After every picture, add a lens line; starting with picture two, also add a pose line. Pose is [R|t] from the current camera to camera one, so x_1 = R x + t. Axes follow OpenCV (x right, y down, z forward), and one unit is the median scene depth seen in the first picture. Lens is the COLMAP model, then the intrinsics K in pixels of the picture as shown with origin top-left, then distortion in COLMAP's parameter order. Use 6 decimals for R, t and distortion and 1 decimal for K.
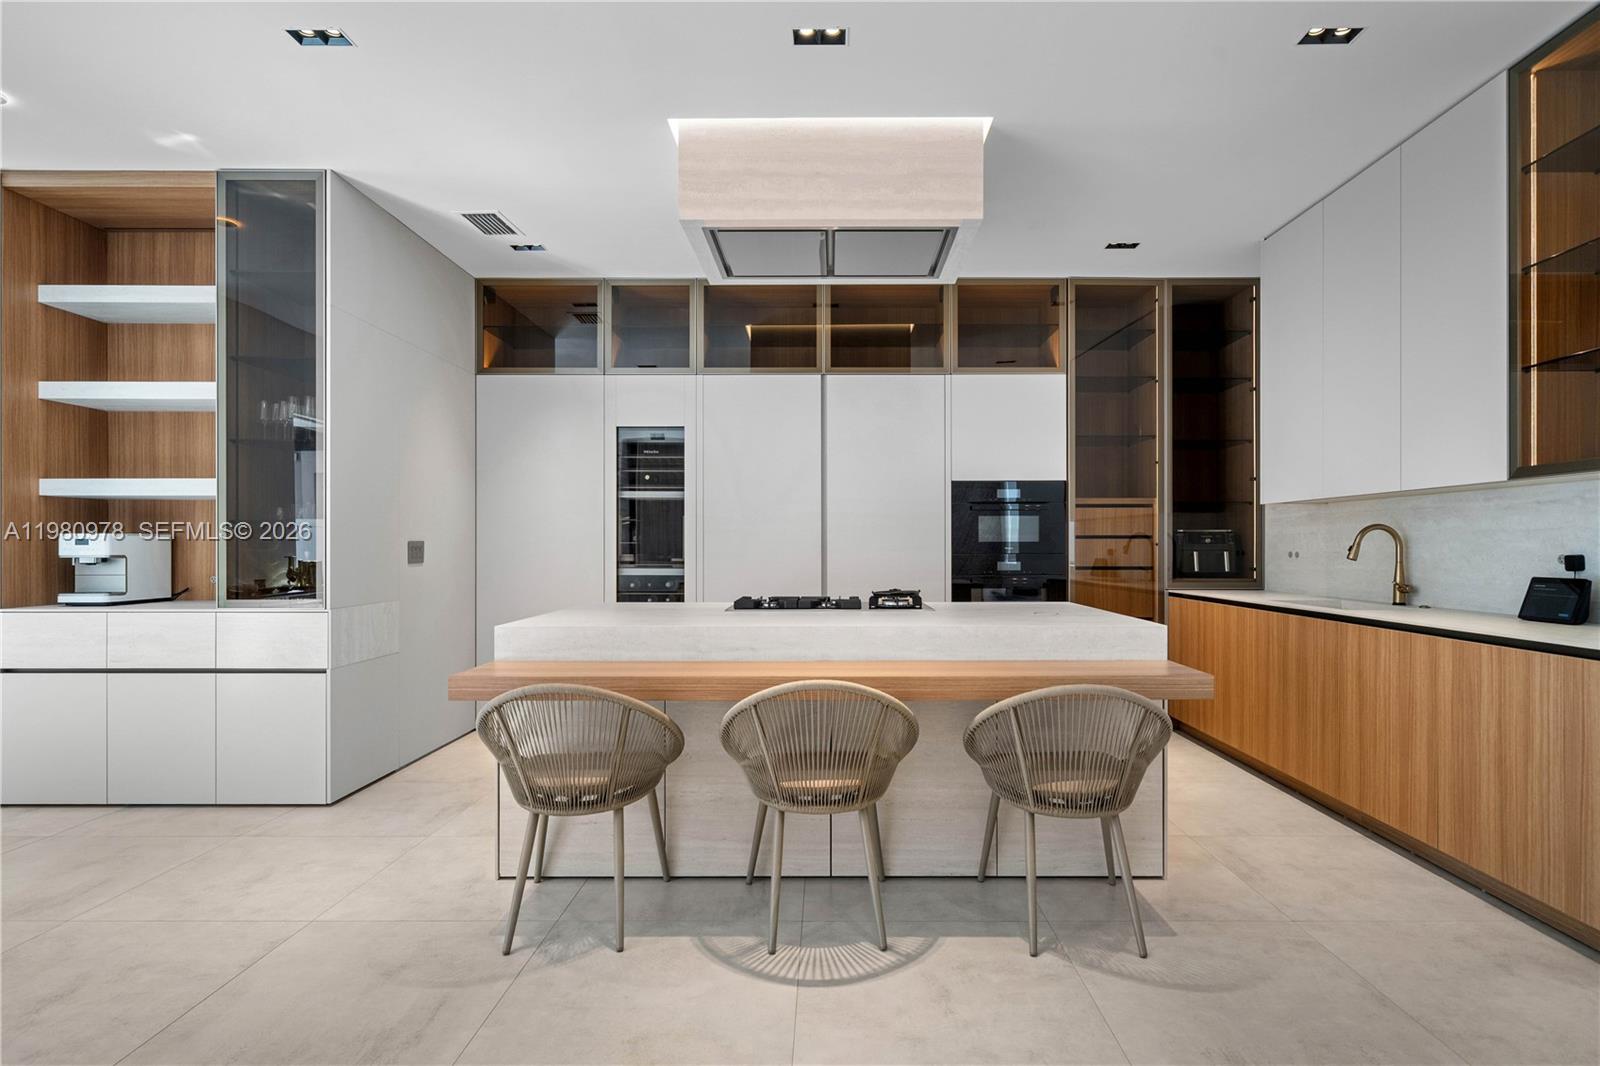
lens RADIAL K [[844.9, 0, 822.9], [0, 844.9, 544.0], [0, 0, 1]] dist [0.000362, 0.000816]
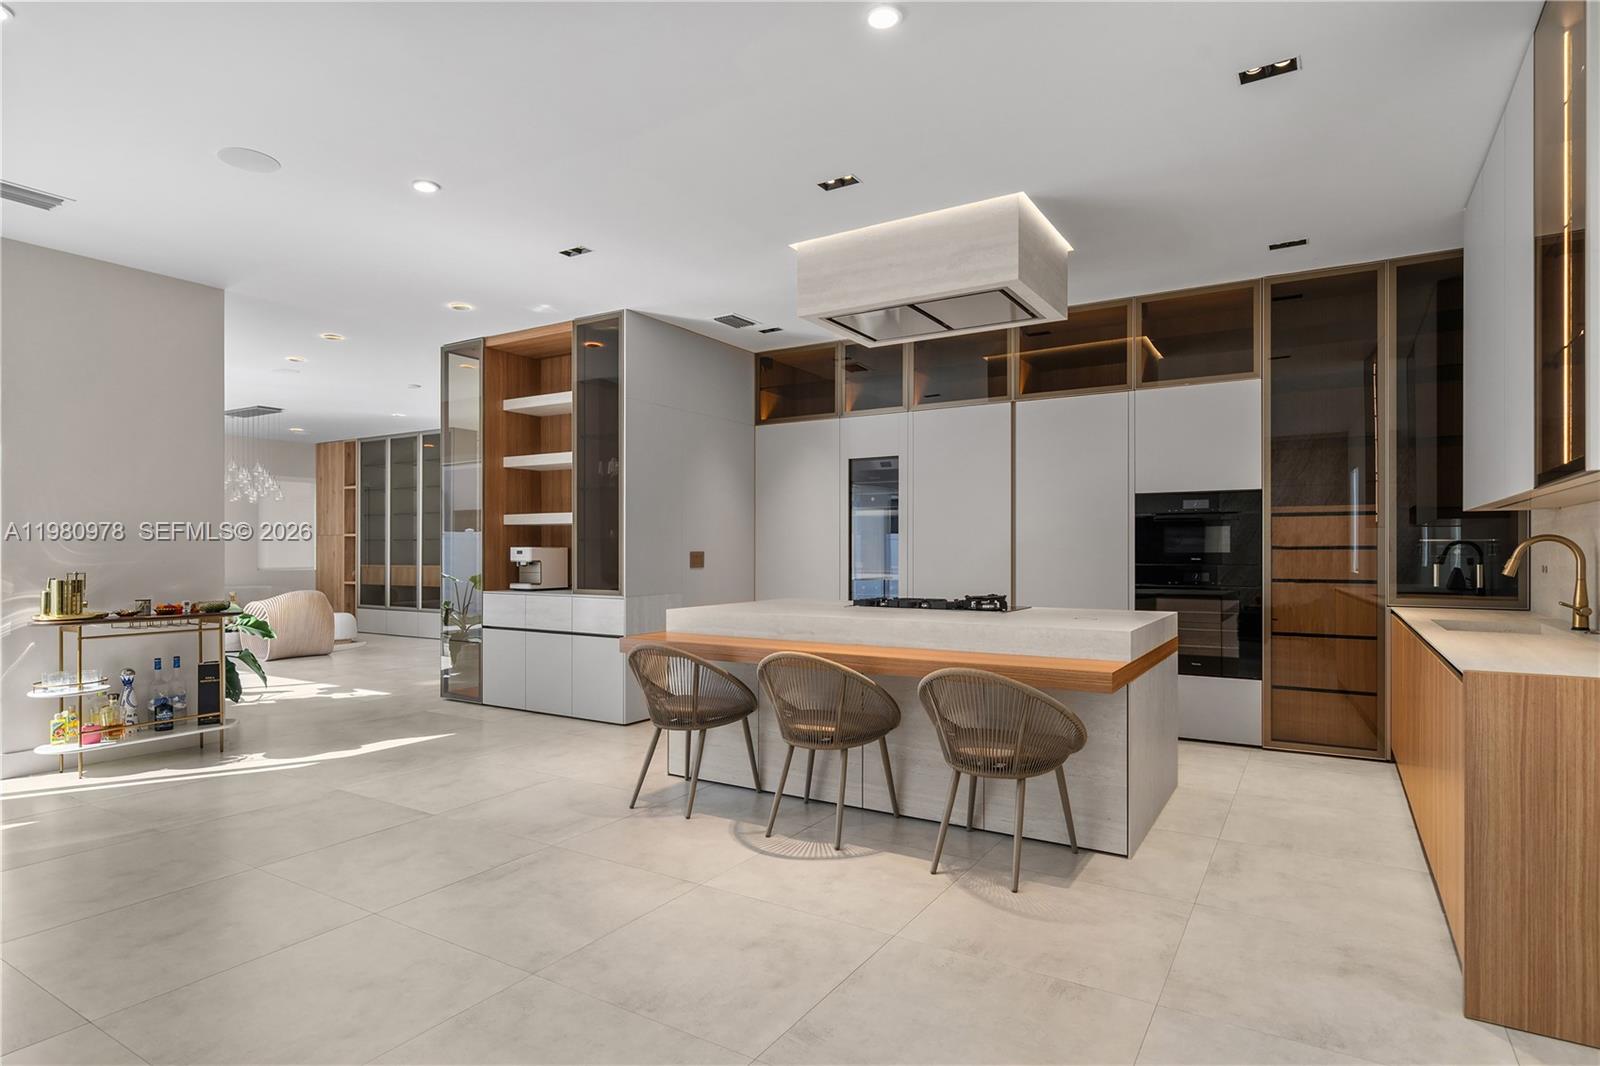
lens RADIAL K [[857.2, 0, 797.2], [0, 857.2, 549.7], [0, 0, 1]] dist [0.001002, 0.001705]
pose [[0.849356, 0.000534, -0.527820, 0.470355], [-0.000222, 1.000000, 0.000654, -0.008634], [0.527820, -0.000438, 0.849356, -0.144018]]
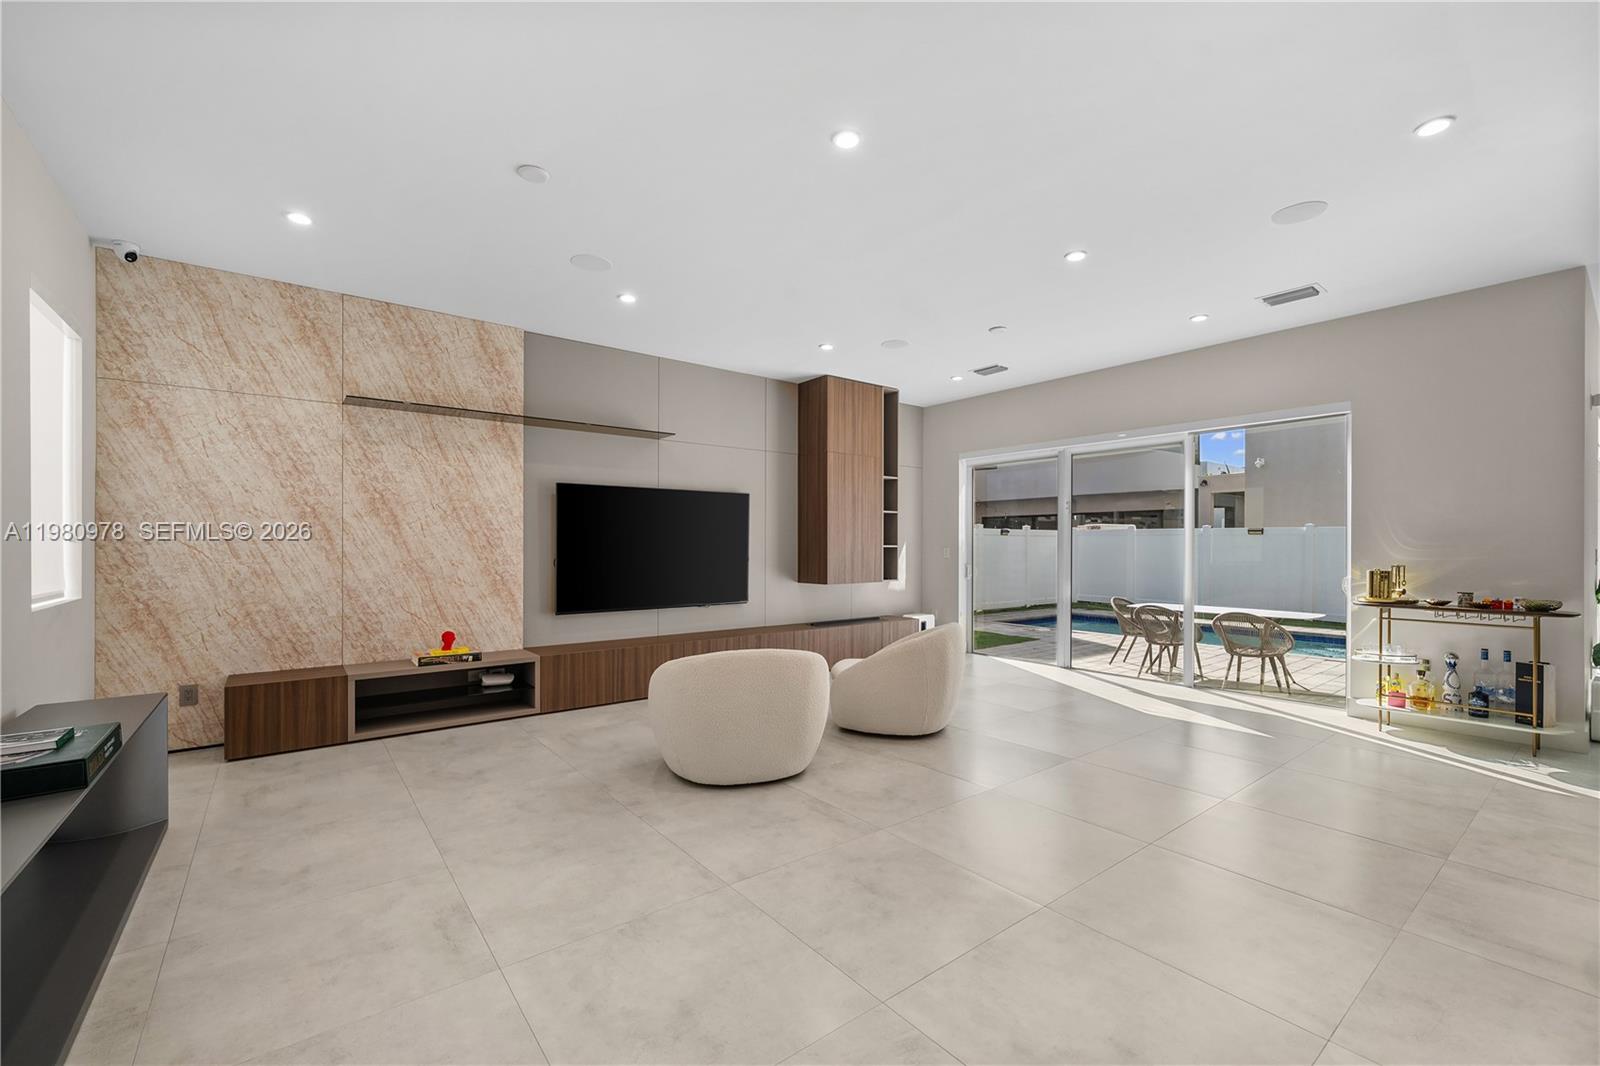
lens RADIAL K [[655.6, 0, 792.9], [0, 655.6, 548.0], [0, 0, 1]] dist [0.015208, -0.000285]
pose [[-0.784252, -0.000285, -0.620442, 0.531507], [0.000106, 1.000000, -0.000594, 0.000282], [0.620442, -0.000532, -0.784252, 1.534878]]
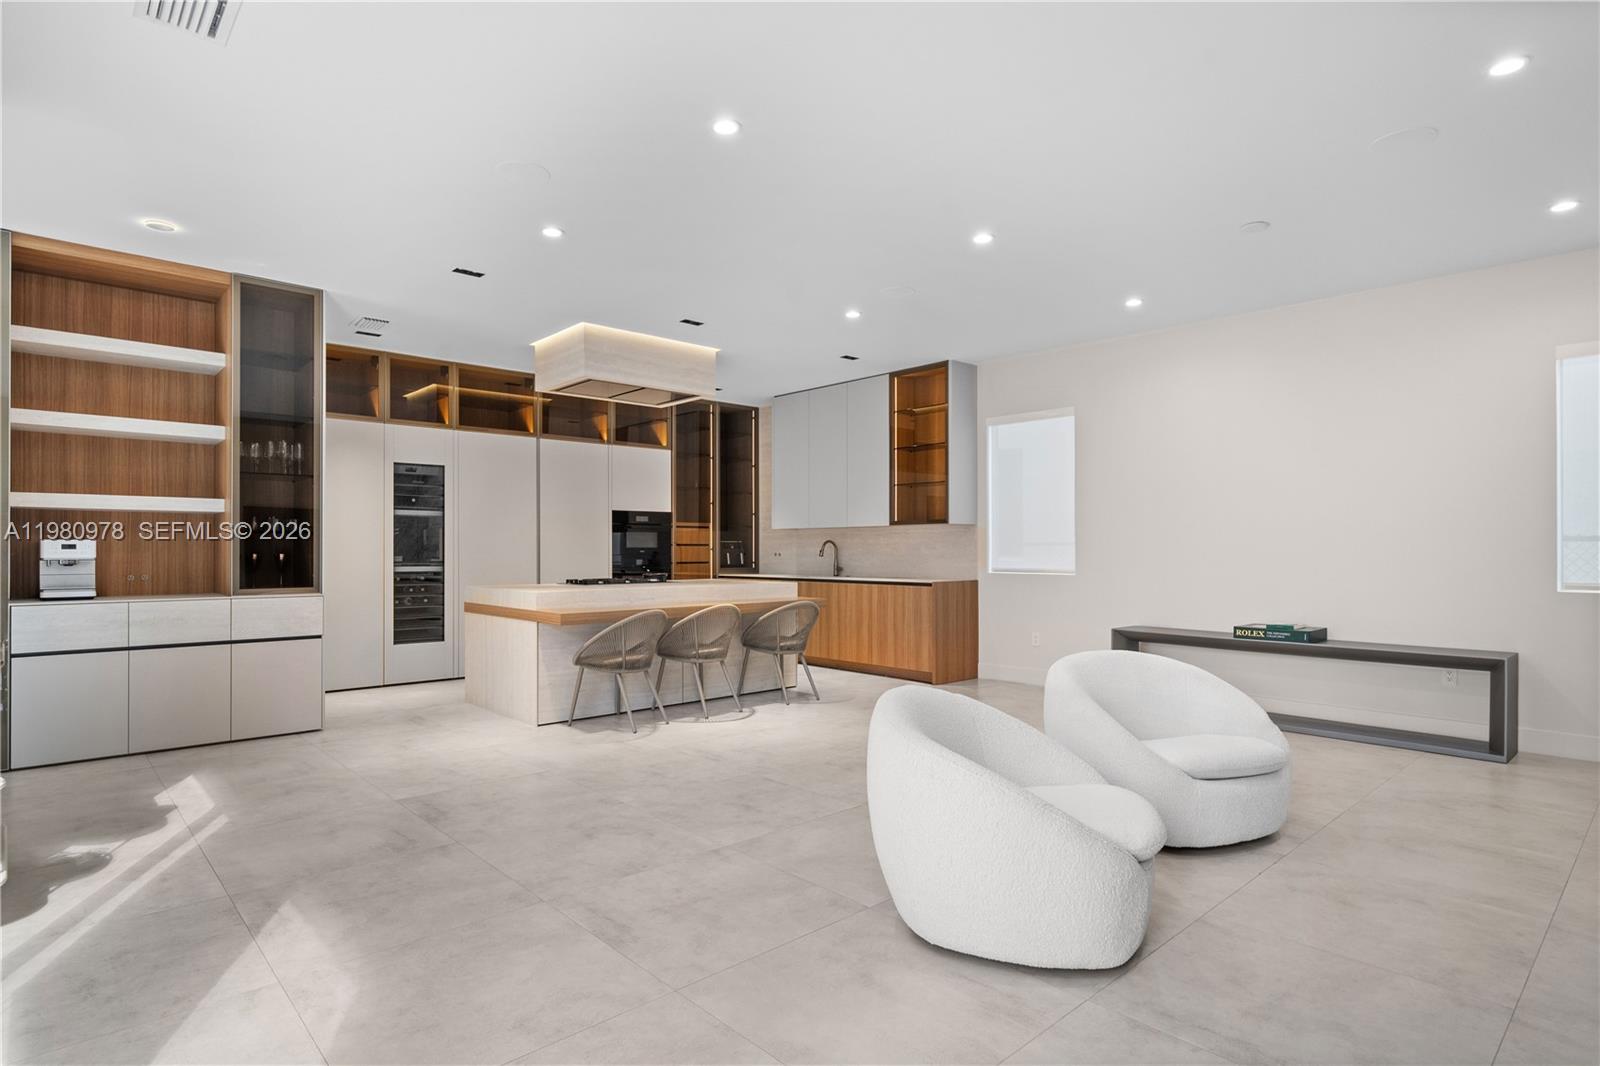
lens RADIAL K [[844.9, 0, 799.3], [0, 844.9, 544.6], [0, 0, 1]] dist [0.000362, 0.000816]
pose [[0.732691, 0.004402, 0.680548, -0.923037], [-0.001497, 0.999987, -0.004857, -0.001006], [-0.680560, 0.002540, 0.732688, -0.584256]]
